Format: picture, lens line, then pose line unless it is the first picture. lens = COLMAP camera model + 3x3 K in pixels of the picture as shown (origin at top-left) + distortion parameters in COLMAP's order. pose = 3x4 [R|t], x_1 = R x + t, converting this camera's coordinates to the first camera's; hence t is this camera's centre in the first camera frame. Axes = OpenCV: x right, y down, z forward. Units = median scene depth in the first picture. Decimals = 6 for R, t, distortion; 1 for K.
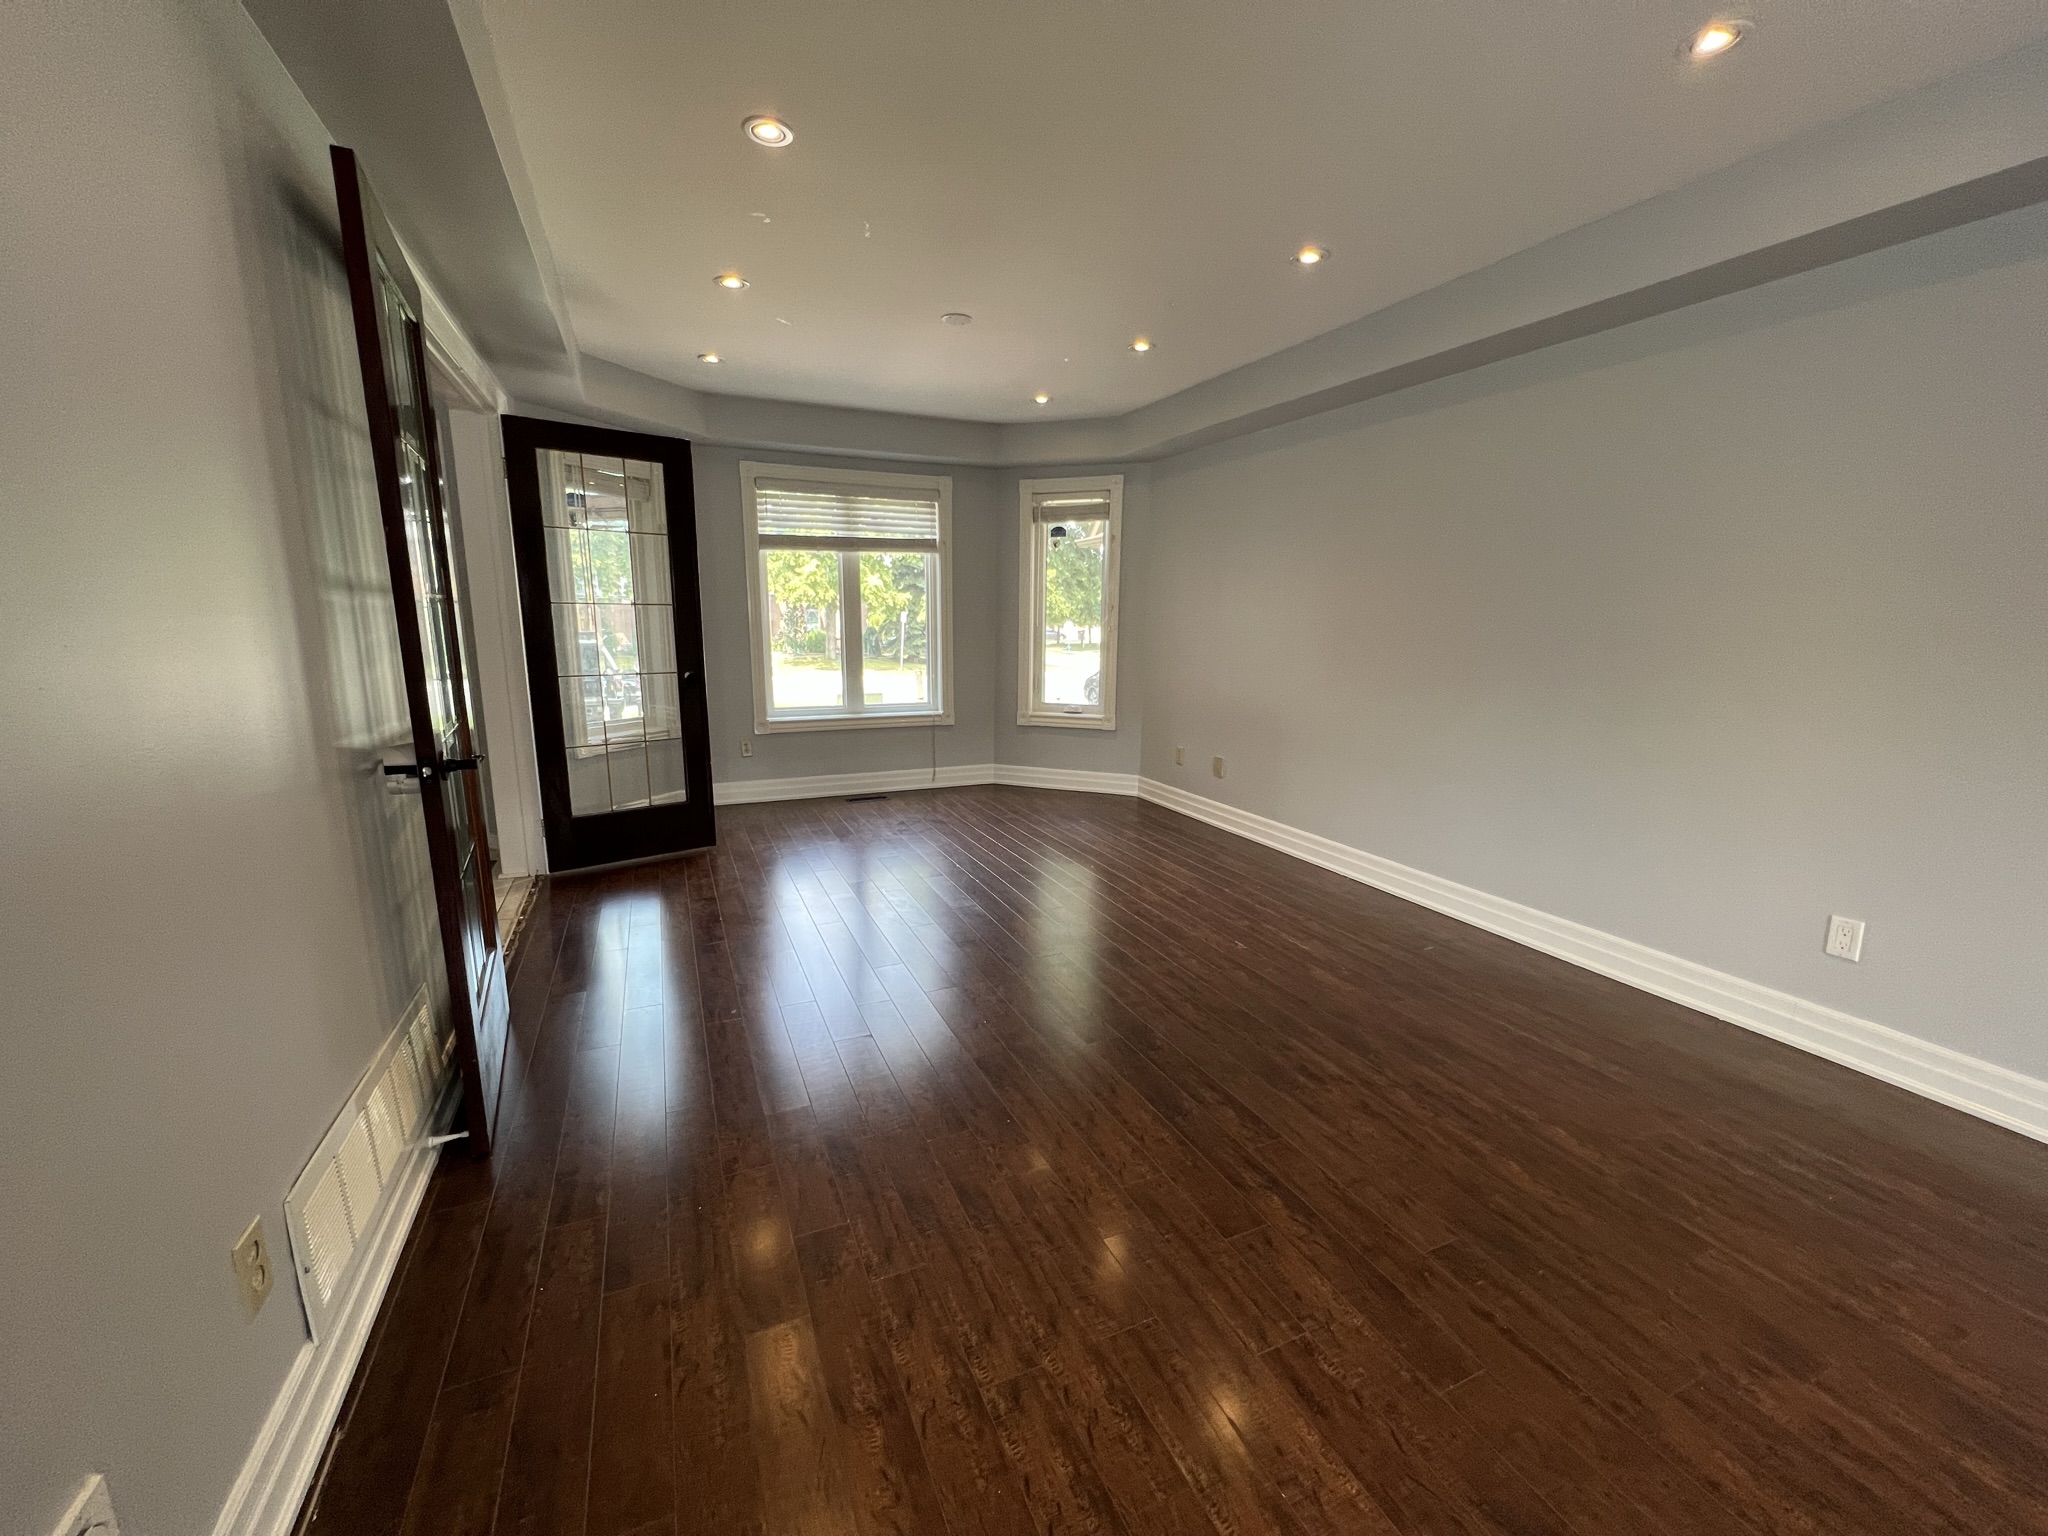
lens RADIAL K [[819.6, 0, 1029.4], [0, 819.6, 763.0], [0, 0, 1]] dist [0.000243, 0.000188]
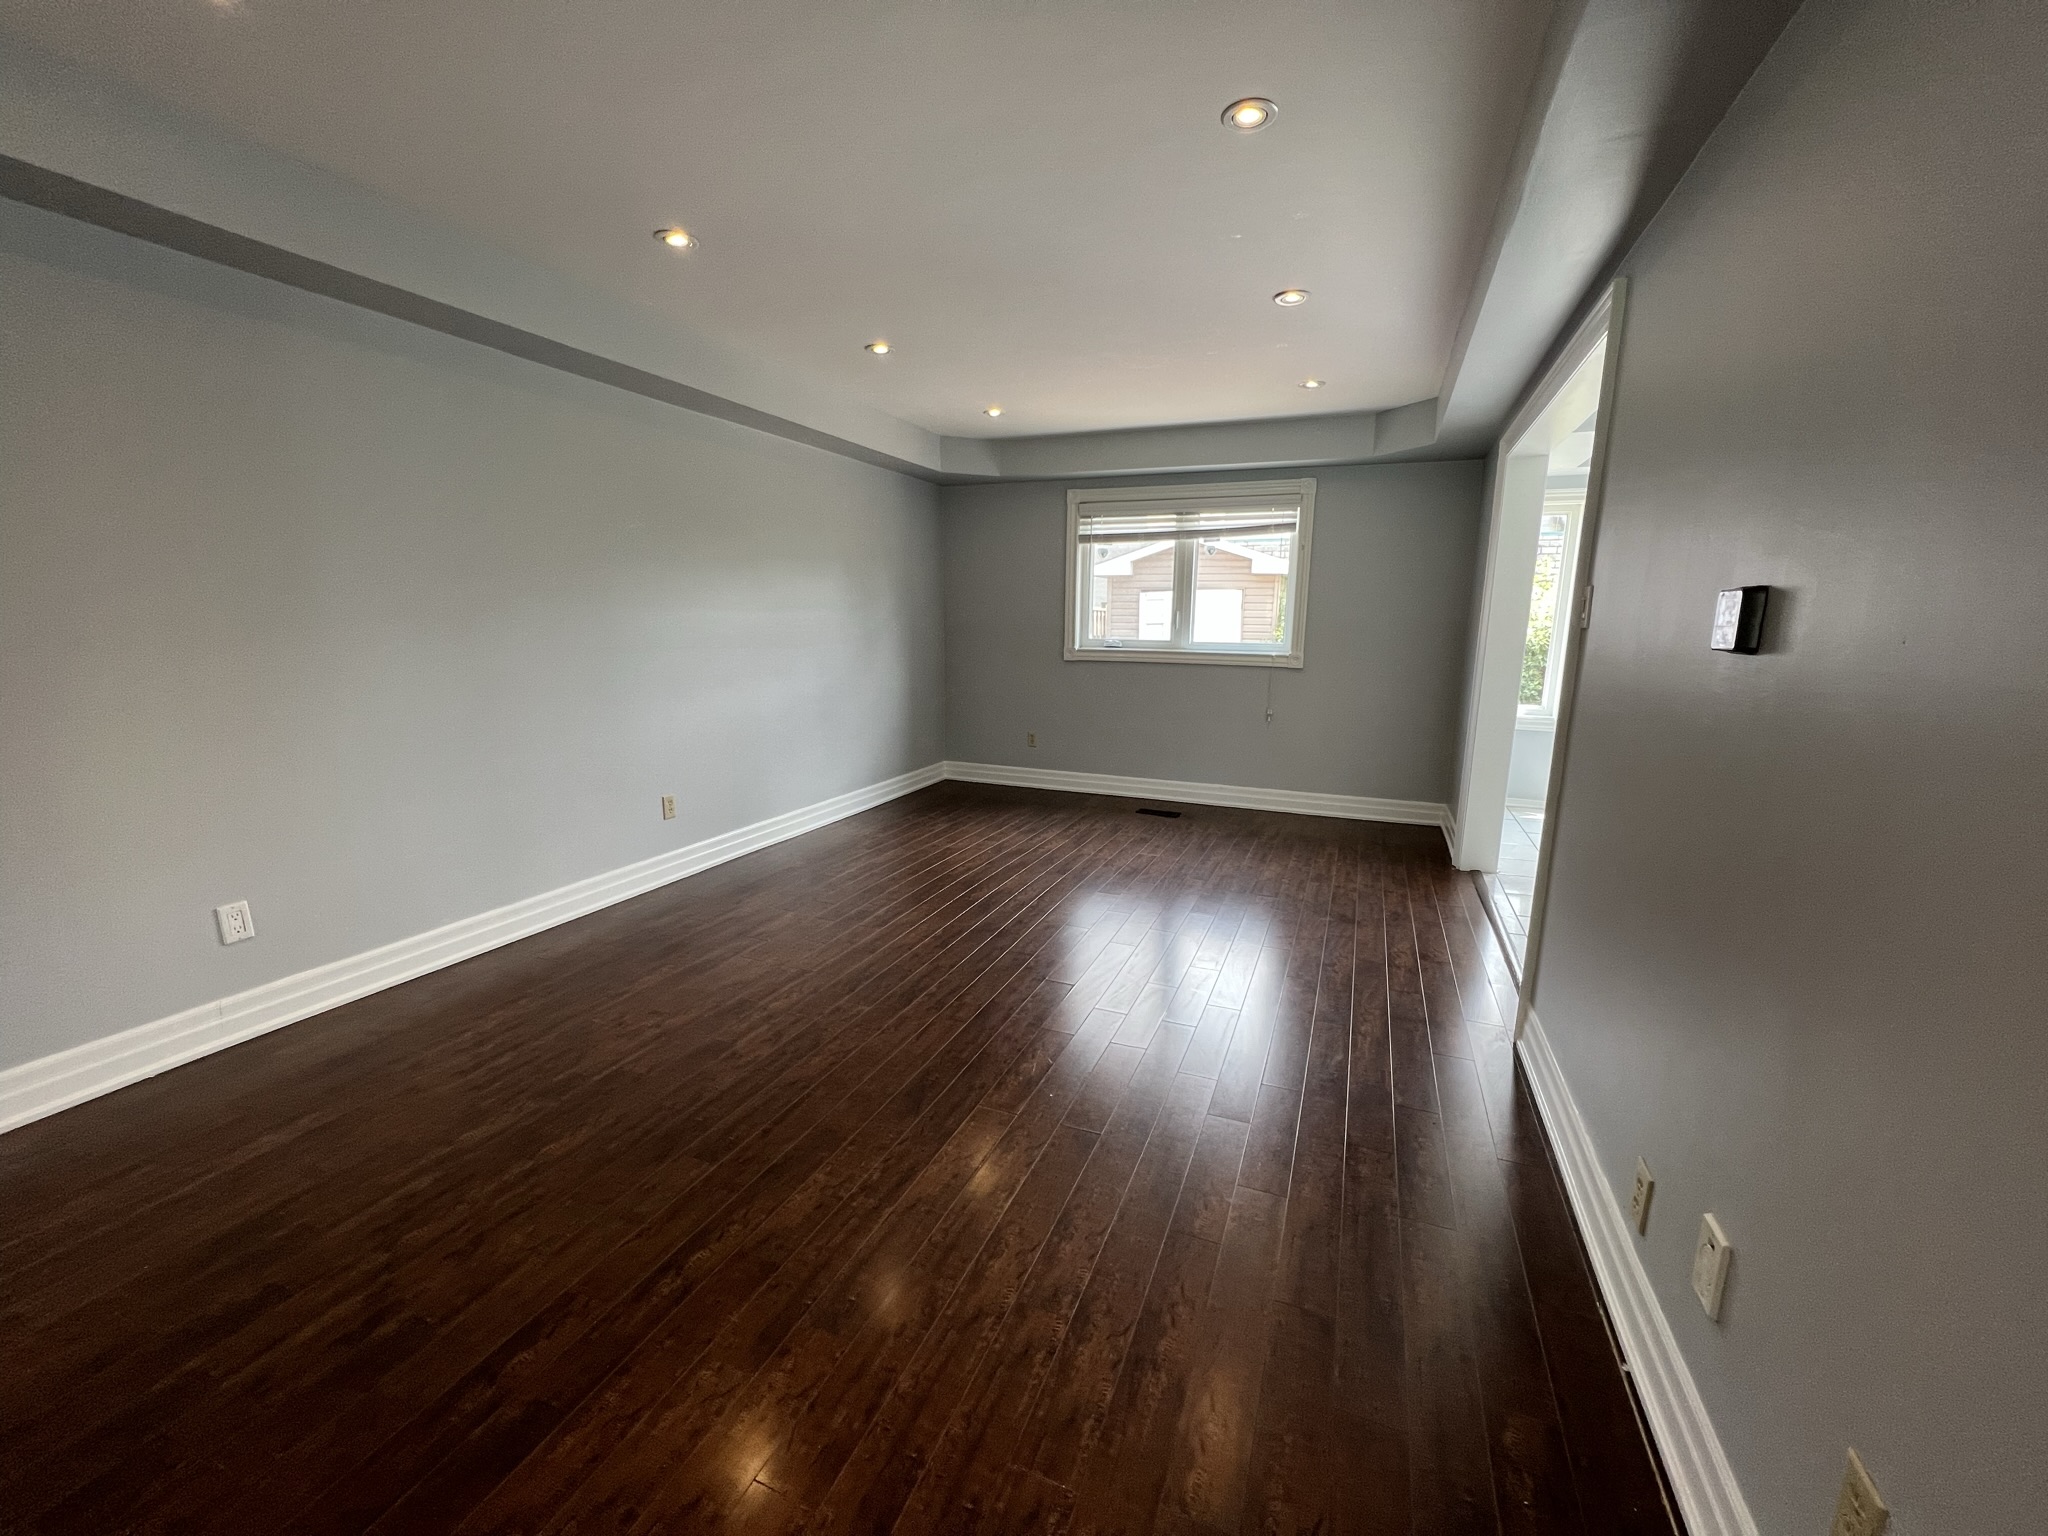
lens RADIAL K [[819.6, 0, 1027.8], [0, 819.6, 778.2], [0, 0, 1]] dist [0.000243, 0.000188]
pose [[-0.686268, -0.157714, 0.710044, -0.612542], [0.110773, 0.942158, 0.316335, -0.266622], [-0.718864, 0.295744, -0.629103, 1.329642]]
